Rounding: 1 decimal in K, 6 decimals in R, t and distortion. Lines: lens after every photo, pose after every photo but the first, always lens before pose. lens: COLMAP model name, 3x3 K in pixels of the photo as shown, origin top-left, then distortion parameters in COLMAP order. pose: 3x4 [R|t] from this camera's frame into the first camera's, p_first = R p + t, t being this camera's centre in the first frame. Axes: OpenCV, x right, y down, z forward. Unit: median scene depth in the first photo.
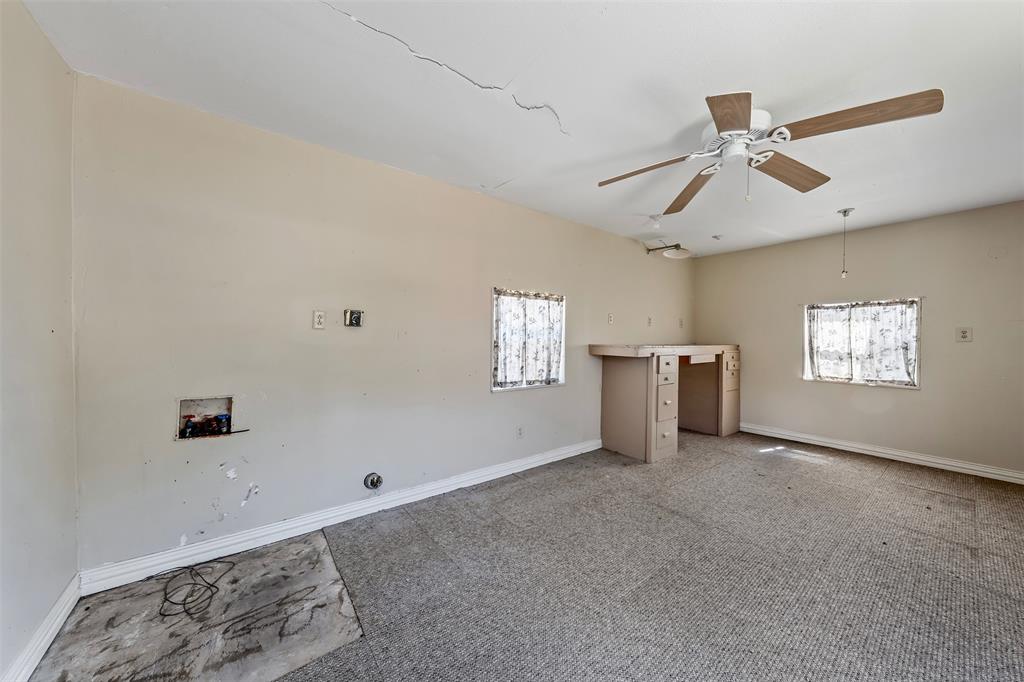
lens RADIAL K [[346.3, 0, 511.9], [0, 346.3, 340.1], [0, 0, 1]] dist [-0.000791, -0.000046]
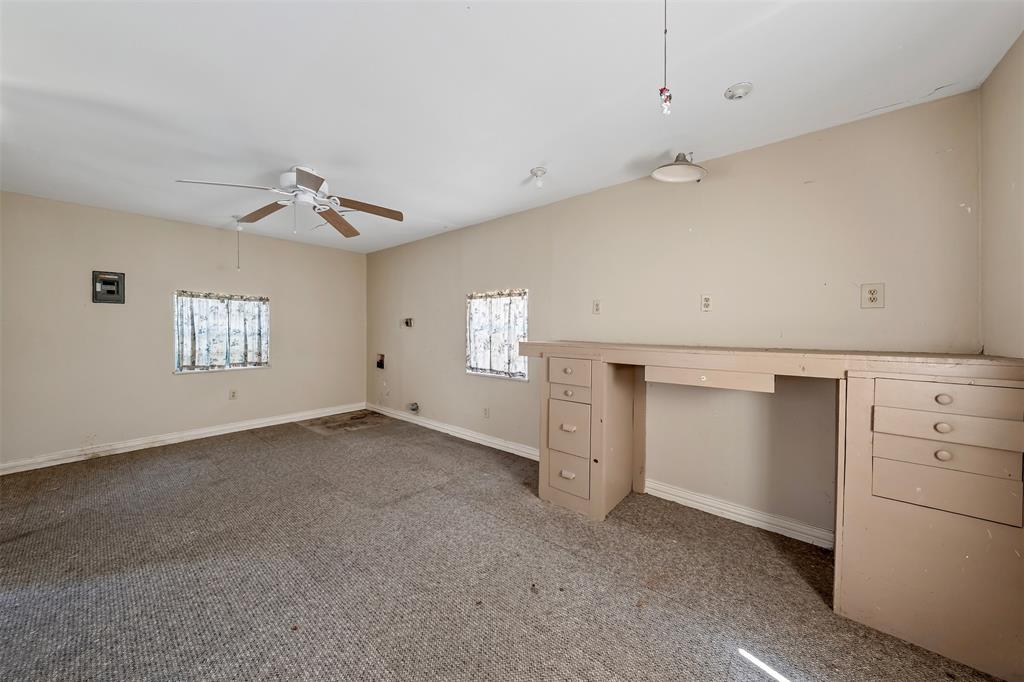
lens RADIAL K [[346.3, 0, 511.7], [0, 346.3, 336.1], [0, 0, 1]] dist [-0.000791, -0.000046]
pose [[0.229201, 0.008587, -0.973341, 1.195886], [-0.013526, 0.999893, 0.005636, -0.002186], [0.973285, 0.011874, 0.229293, 0.814229]]
